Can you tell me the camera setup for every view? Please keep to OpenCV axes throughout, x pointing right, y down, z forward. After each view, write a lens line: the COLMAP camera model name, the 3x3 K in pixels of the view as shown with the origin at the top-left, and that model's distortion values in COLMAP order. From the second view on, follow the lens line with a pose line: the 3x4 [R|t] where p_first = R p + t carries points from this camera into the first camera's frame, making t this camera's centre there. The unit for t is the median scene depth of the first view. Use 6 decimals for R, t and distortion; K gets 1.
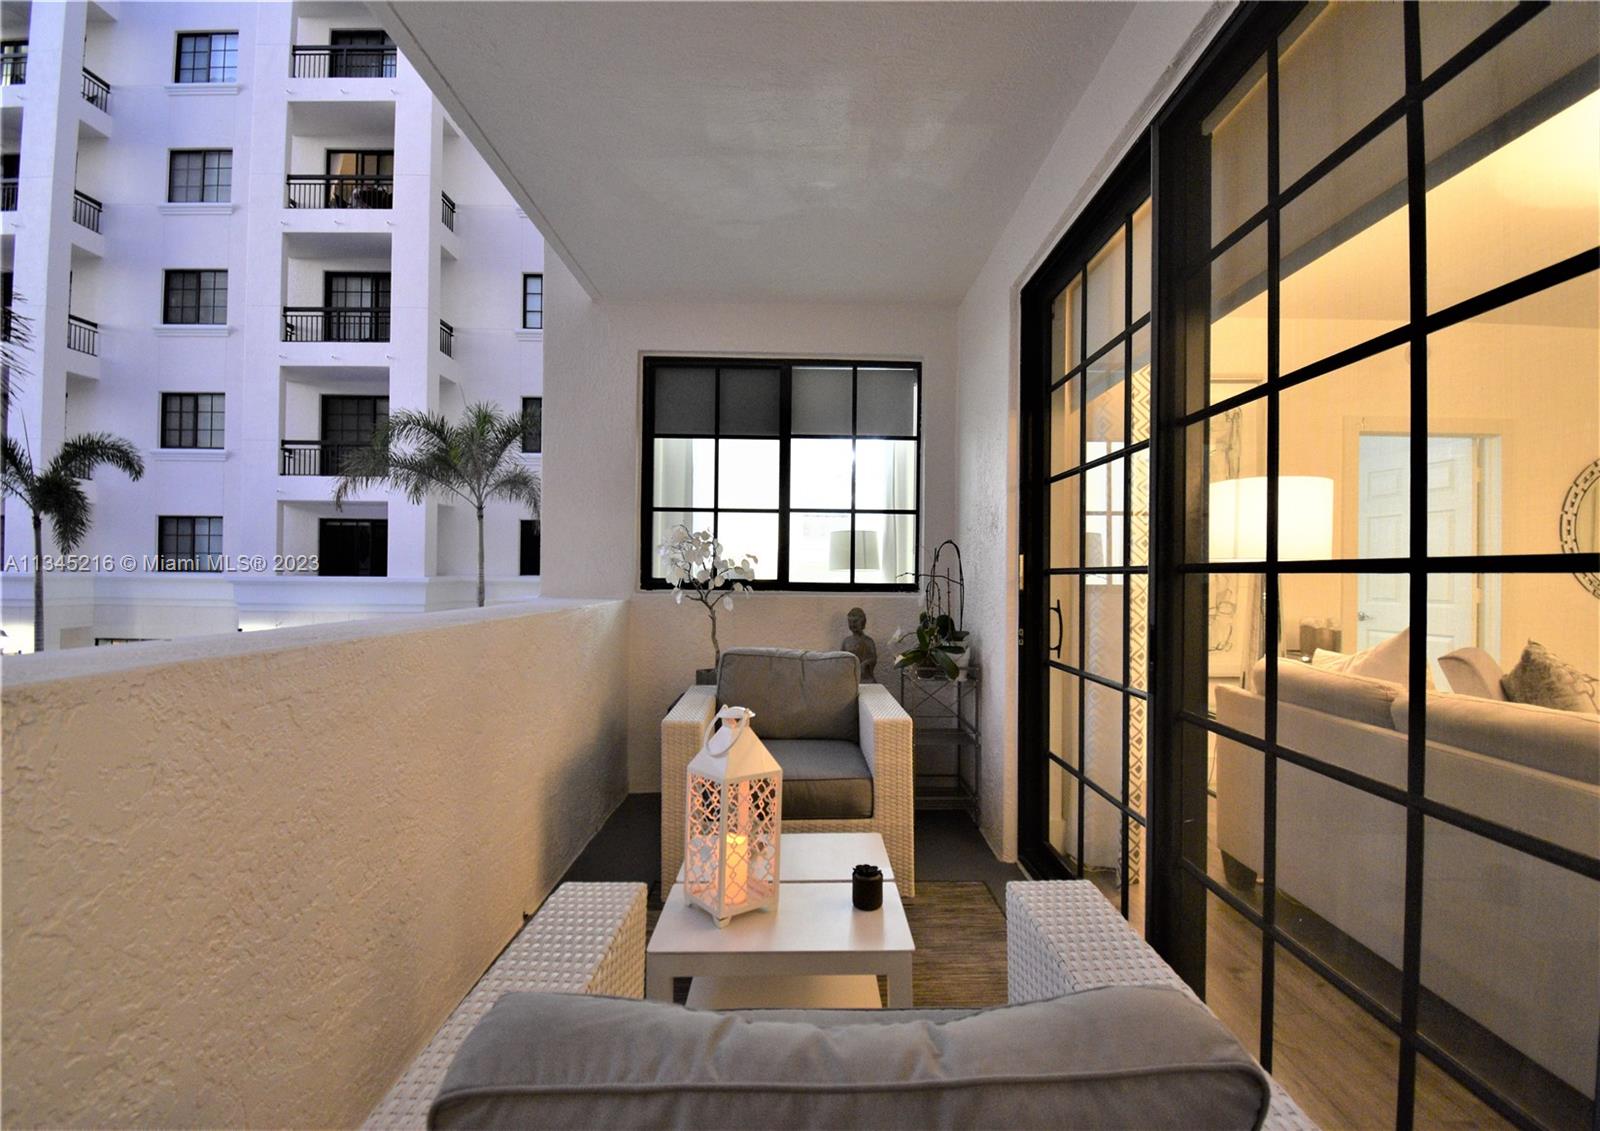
lens RADIAL K [[758.0, 0, 847.5], [0, 758.0, 579.4], [0, 0, 1]] dist [-0.013575, -0.008995]
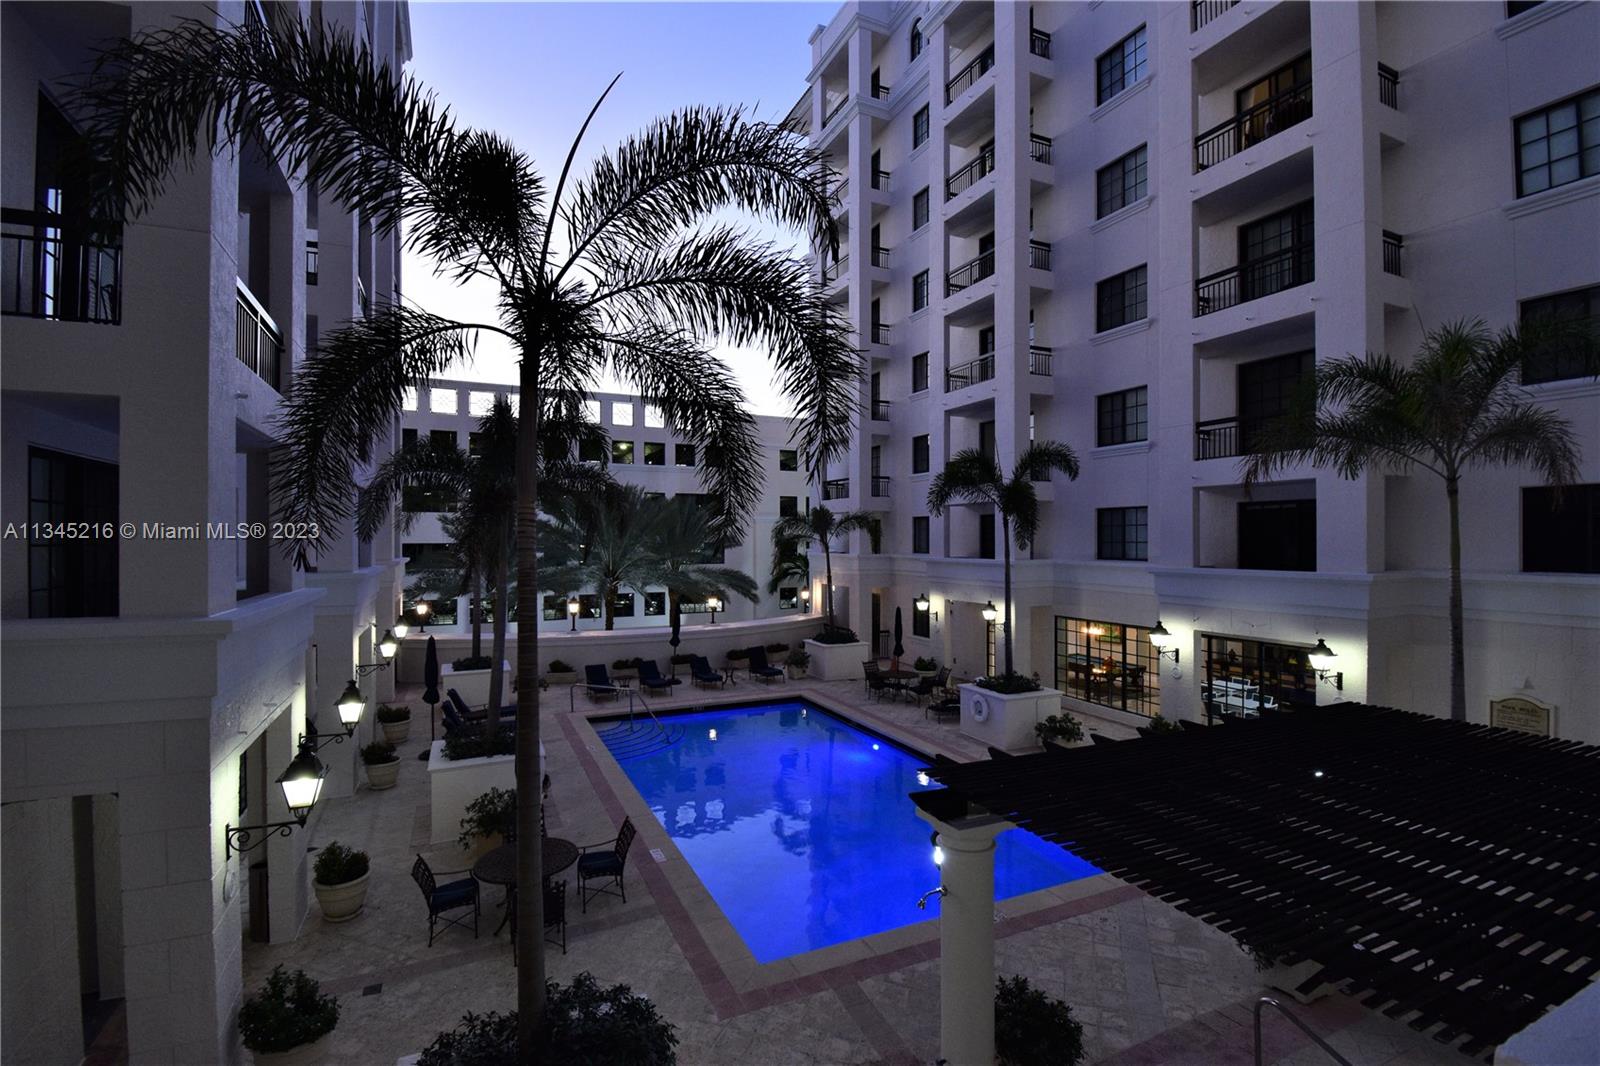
lens RADIAL K [[706.8, 0, 820.5], [0, 706.8, 539.0], [0, 0, 1]] dist [0.008132, -0.019273]
pose [[0.379143, -0.006195, -0.925317, -0.111937], [0.004364, 0.999978, -0.004907, -0.037197], [0.925328, -0.002177, 0.379162, 0.223141]]
